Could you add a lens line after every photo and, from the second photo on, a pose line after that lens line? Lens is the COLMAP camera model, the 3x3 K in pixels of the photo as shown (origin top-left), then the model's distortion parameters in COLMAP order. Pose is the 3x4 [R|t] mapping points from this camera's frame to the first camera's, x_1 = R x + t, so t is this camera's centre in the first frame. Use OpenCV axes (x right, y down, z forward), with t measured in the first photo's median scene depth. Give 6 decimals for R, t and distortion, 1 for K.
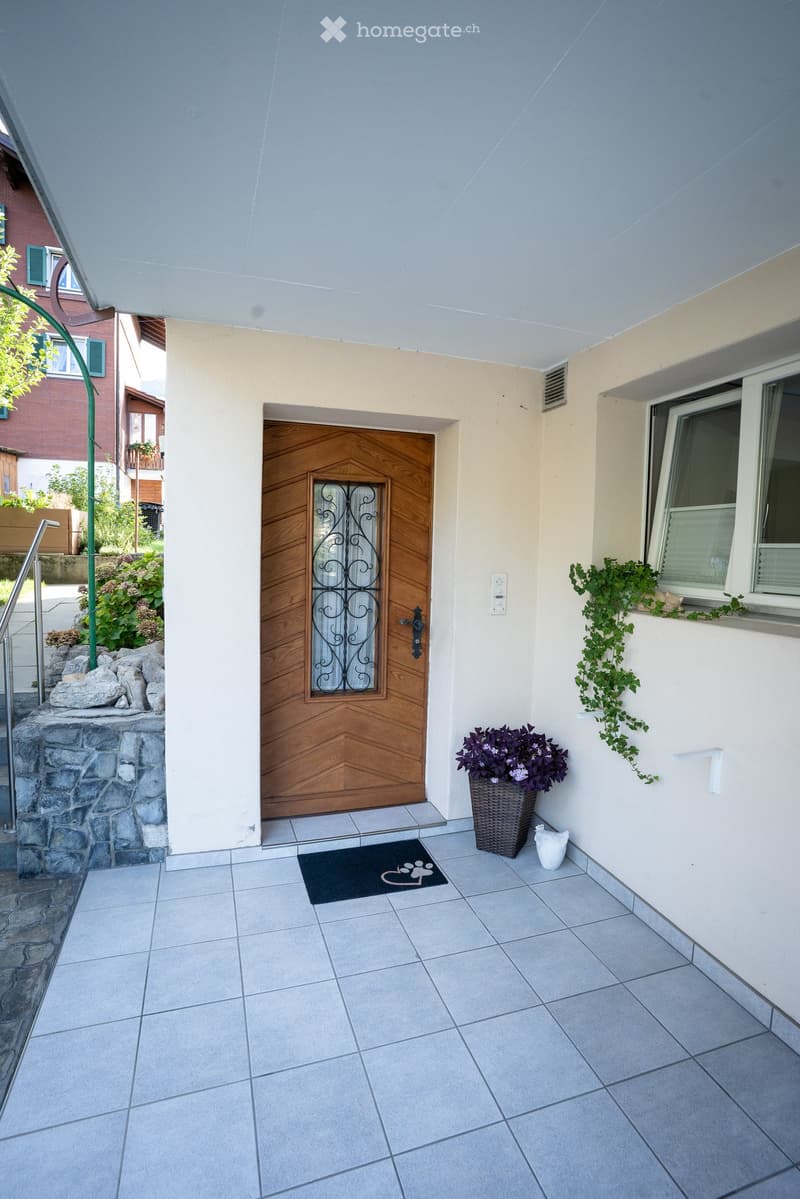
lens RADIAL K [[584.8, 0, 393.3], [0, 584.8, 594.3], [0, 0, 1]] dist [-0.030499, 0.002950]
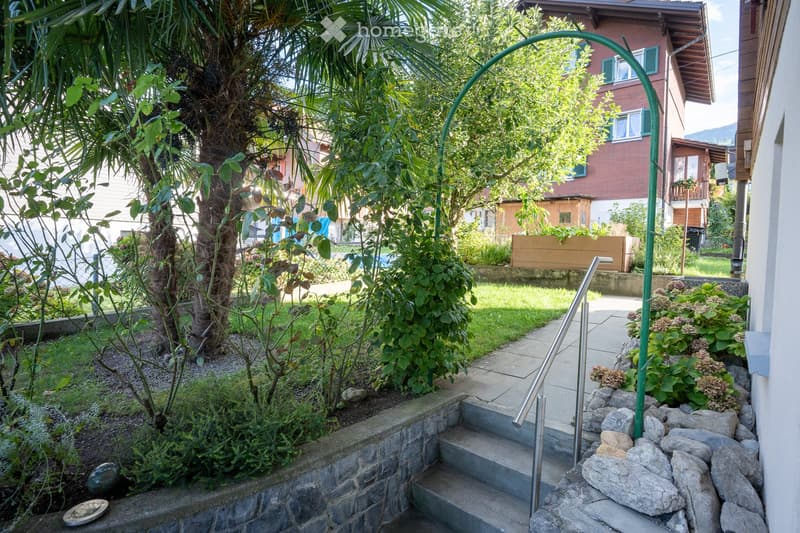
lens RADIAL K [[390.2, 0, 397.3], [0, 390.2, 259.3], [0, 0, 1]] dist [-0.030499, 0.002950]
pose [[0.507782, 0.011644, -0.861407, -0.090018], [-0.078862, 0.996338, -0.033020, -0.030616], [0.857868, 0.084700, 0.506841, 0.163239]]
